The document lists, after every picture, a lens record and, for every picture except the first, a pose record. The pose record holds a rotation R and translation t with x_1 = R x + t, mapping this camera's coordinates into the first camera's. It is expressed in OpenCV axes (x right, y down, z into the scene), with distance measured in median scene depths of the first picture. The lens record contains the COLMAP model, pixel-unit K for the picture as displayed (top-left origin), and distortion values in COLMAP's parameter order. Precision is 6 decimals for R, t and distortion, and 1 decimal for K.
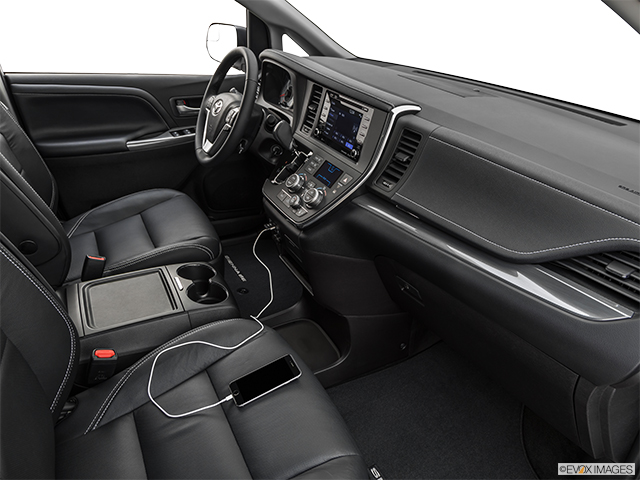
lens RADIAL K [[469.1, 0, 320.0], [0, 469.1, 240.0], [0, 0, 1]] dist [0.004928, 0.003927]
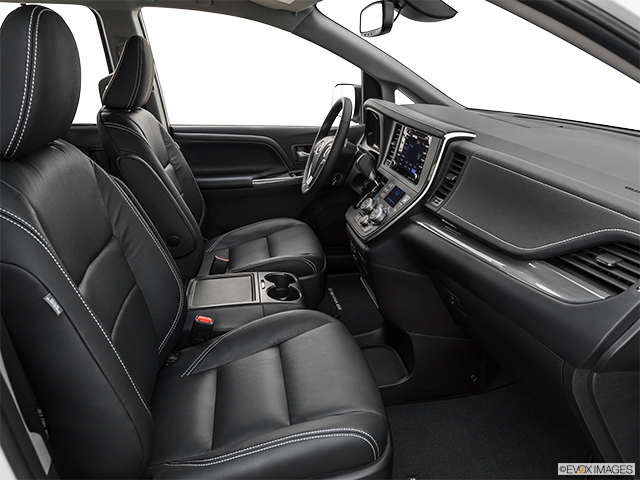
lens RADIAL K [[487.0, 0, 320.0], [0, 487.0, 240.0], [0, 0, 1]] dist [0.033614, 0.000425]
pose [[0.947912, 0.051709, -0.314307, 0.218537], [-0.098073, 0.986180, -0.133531, 0.133949], [0.303059, 0.157401, 0.939883, -0.132106]]
